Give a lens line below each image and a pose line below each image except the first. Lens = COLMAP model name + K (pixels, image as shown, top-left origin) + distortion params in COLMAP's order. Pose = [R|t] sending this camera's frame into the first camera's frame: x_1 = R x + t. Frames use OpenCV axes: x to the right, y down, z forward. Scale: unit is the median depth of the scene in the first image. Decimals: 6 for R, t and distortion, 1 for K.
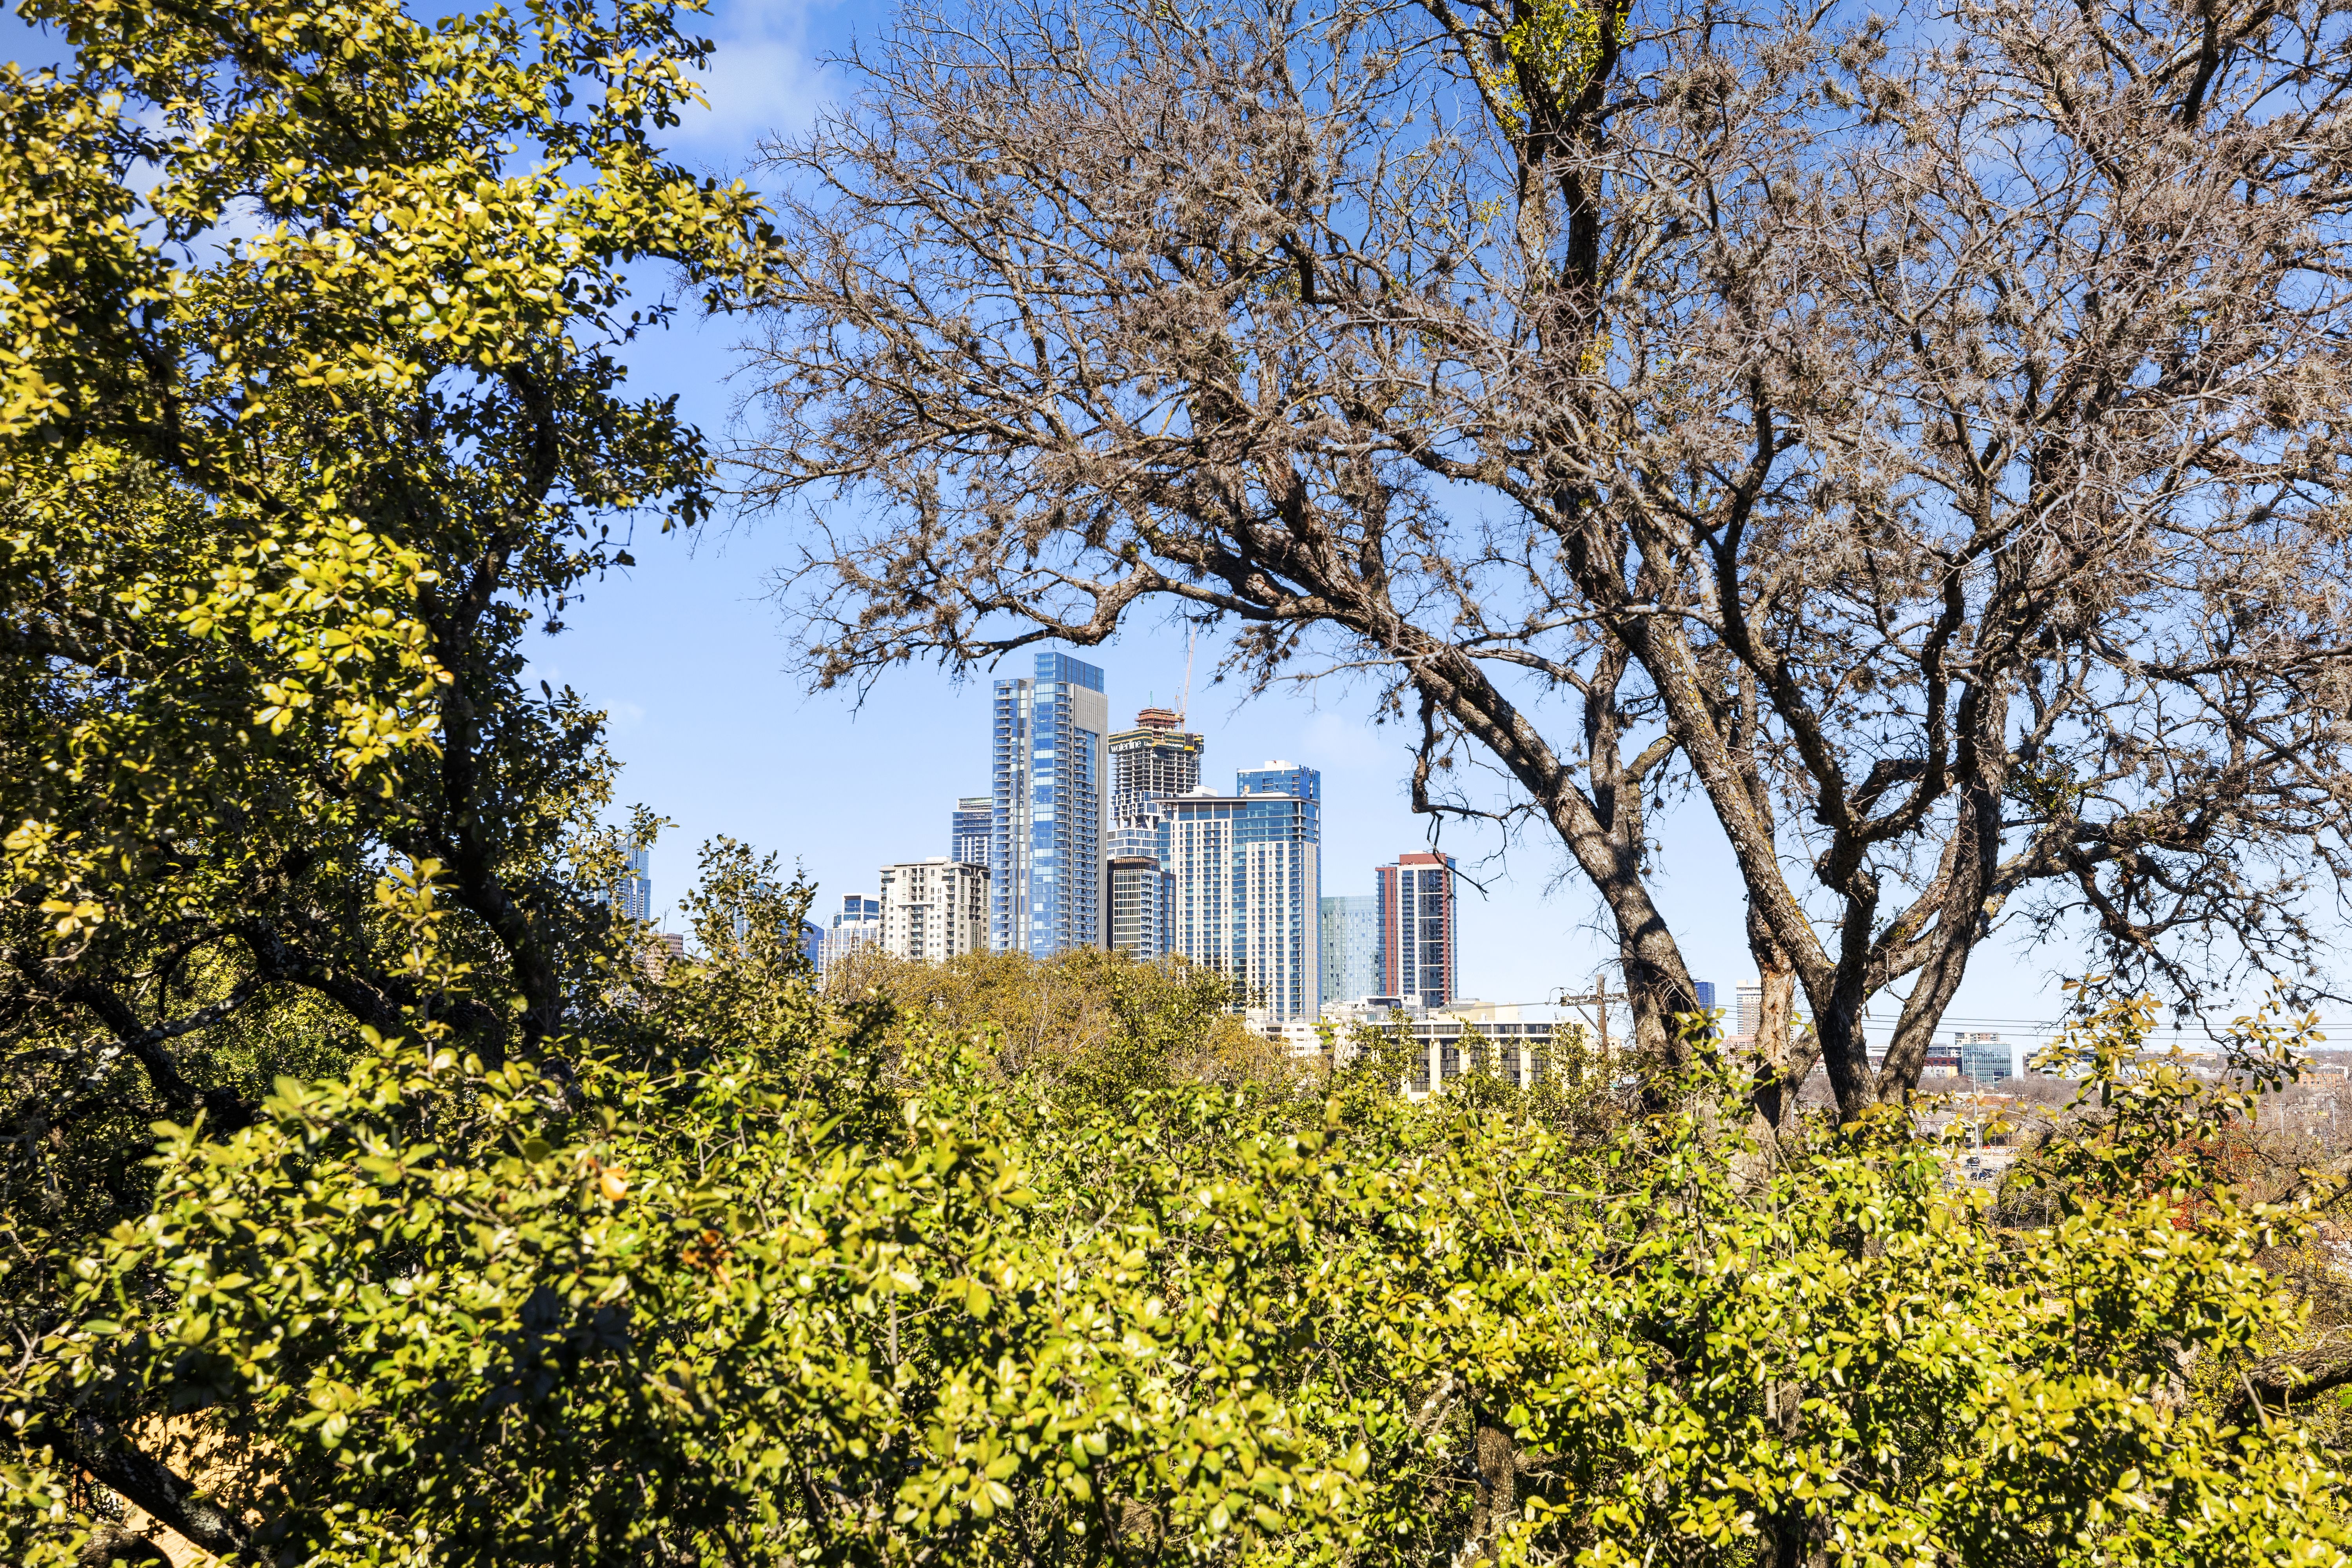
lens RADIAL K [[2252.2, 0, 1170.0], [0, 2252.2, 794.9], [0, 0, 1]] dist [-0.018083, 0.000000]
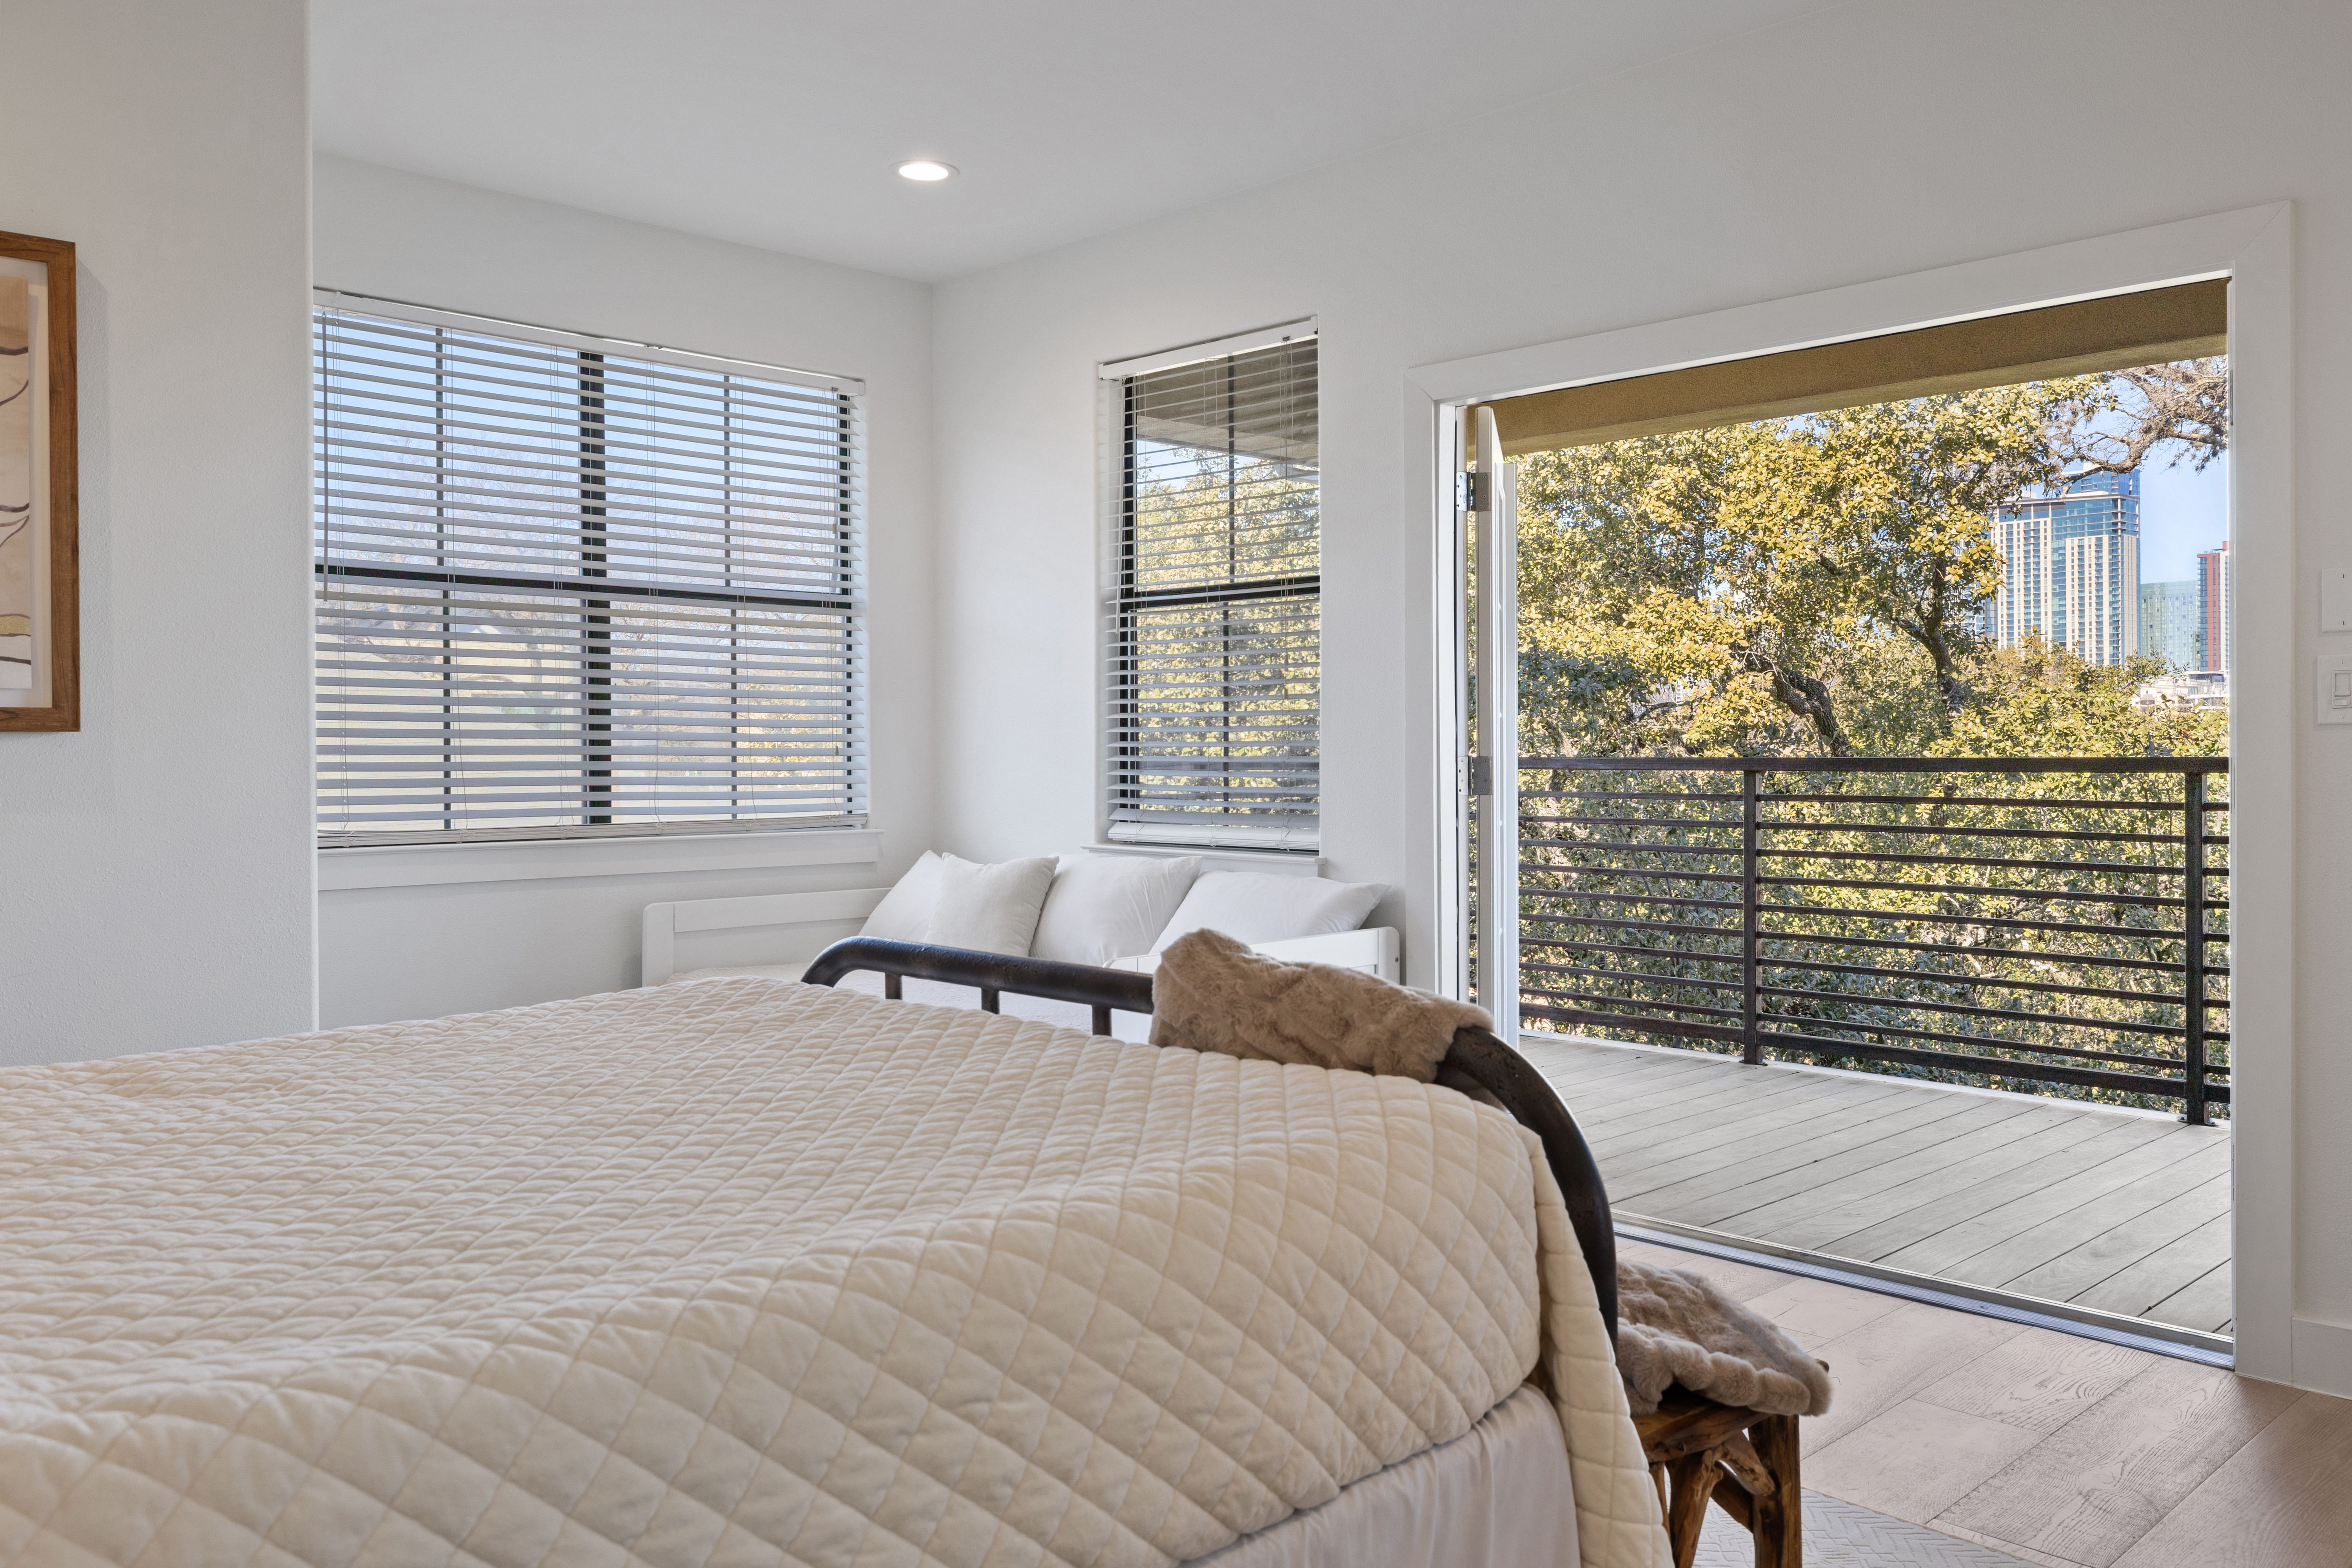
lens RADIAL K [[1822.4, 0, 1174.0], [0, 1822.4, 765.7], [0, 0, 1]] dist [0.006005, 0.001260]
pose [[0.914361, -0.005638, -0.404861, -0.128446], [0.059113, 0.991048, 0.119703, -0.049926], [0.400562, -0.133385, 0.906509, -0.587039]]
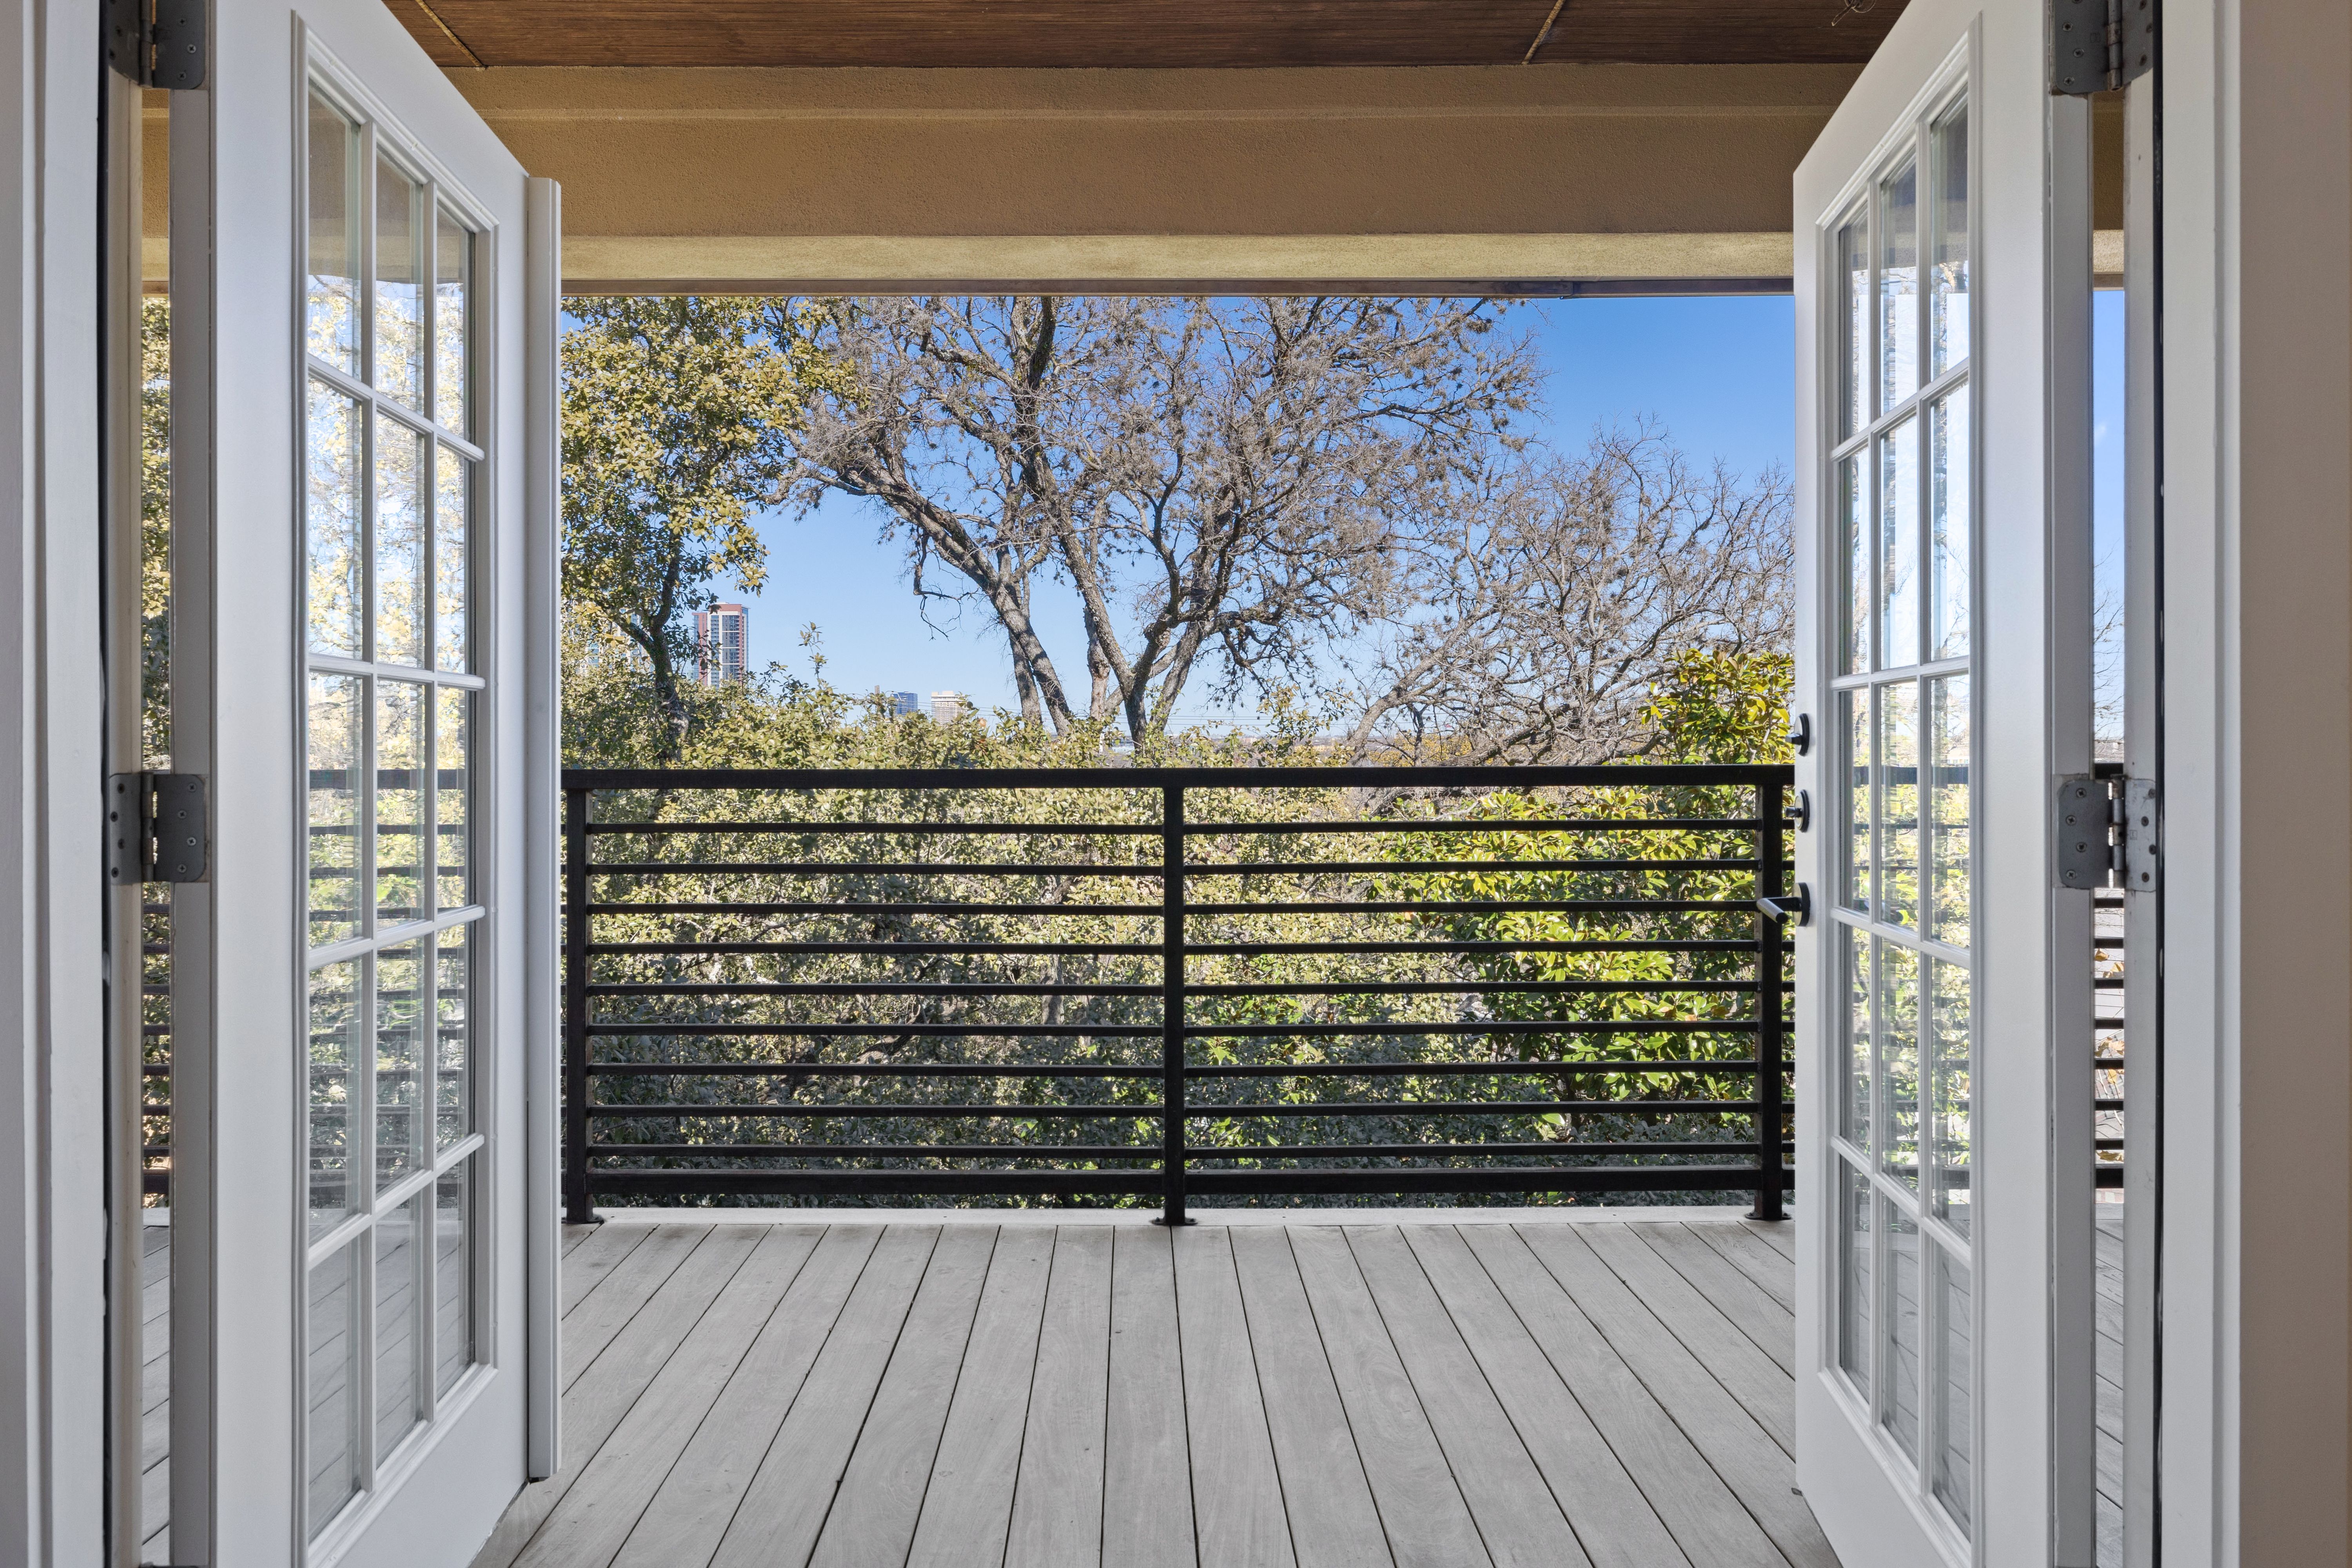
lens RADIAL K [[1492.1, 0, 1163.1], [0, 1492.1, 765.2], [0, 0, 1]] dist [-0.000618, 0.000626]
pose [[0.921246, -0.011966, 0.388796, -0.212583], [-0.039164, 0.991594, 0.123316, -0.014999], [-0.387004, -0.128832, 0.913034, -0.304013]]
